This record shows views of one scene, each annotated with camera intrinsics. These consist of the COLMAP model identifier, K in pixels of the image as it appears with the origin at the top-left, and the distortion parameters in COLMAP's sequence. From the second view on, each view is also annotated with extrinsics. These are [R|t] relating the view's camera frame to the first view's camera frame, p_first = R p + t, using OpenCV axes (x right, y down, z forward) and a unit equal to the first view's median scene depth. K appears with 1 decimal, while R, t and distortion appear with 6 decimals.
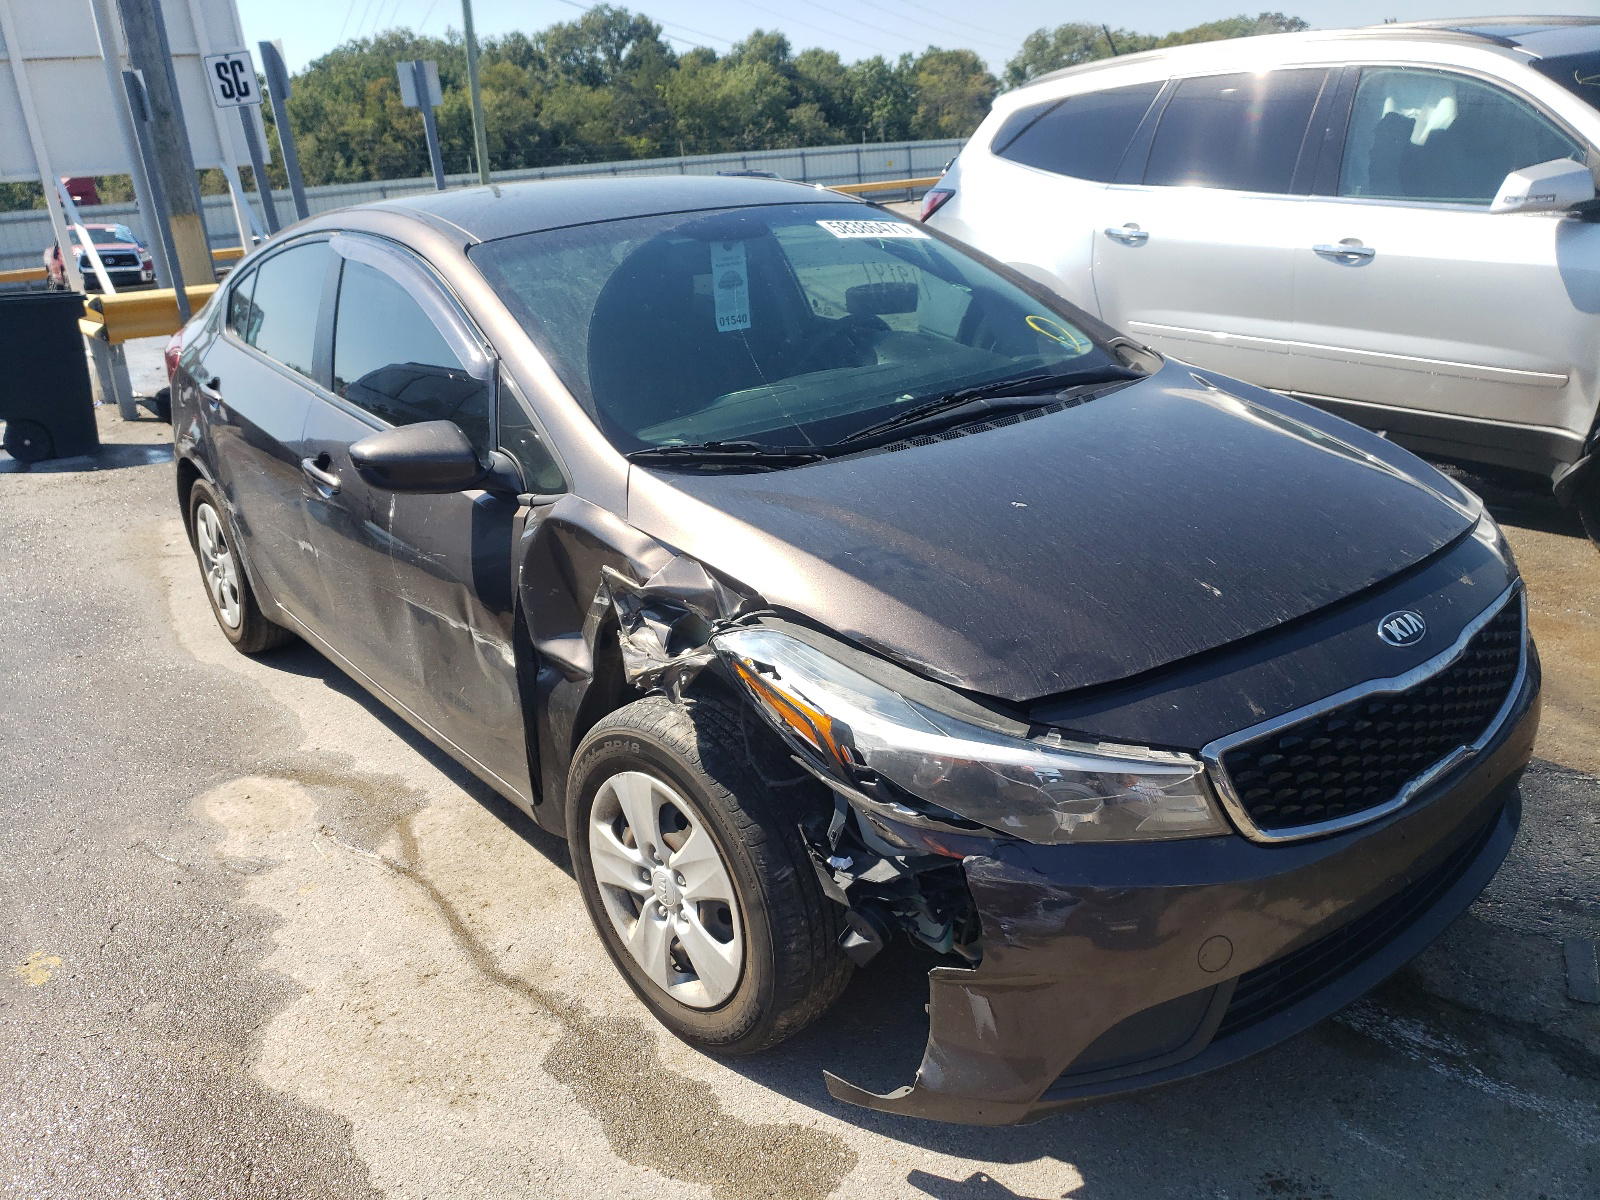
lens RADIAL K [[1571.5, 0, 803.0], [0, 1571.5, 517.7], [0, 0, 1]] dist [0.195734, -0.860193]
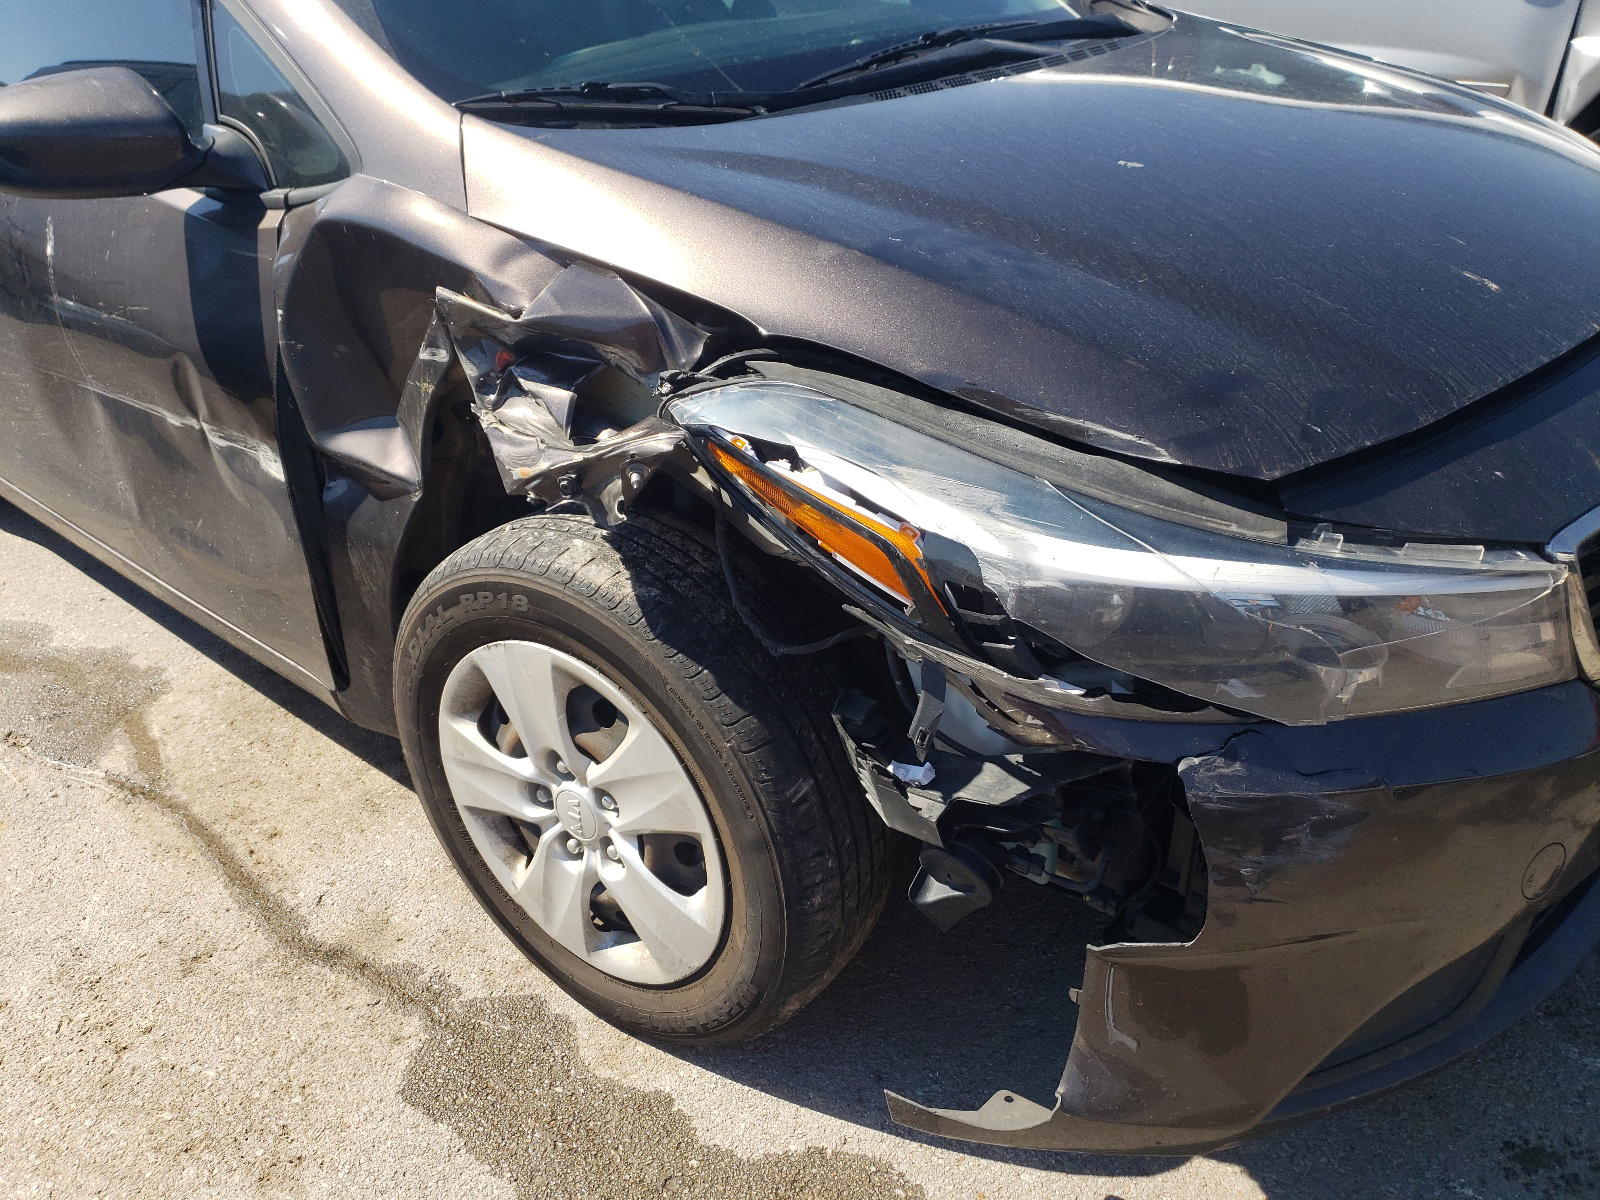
lens RADIAL K [[1469.4, 0, 800.0], [0, 1469.4, 600.0], [0, 0, 1]] dist [0.006376, -0.022201]
pose [[0.981960, -0.073405, 0.174261, -0.096956], [0.040945, 0.982254, 0.183034, 0.047316], [-0.184604, -0.172597, 0.967539, 0.439131]]
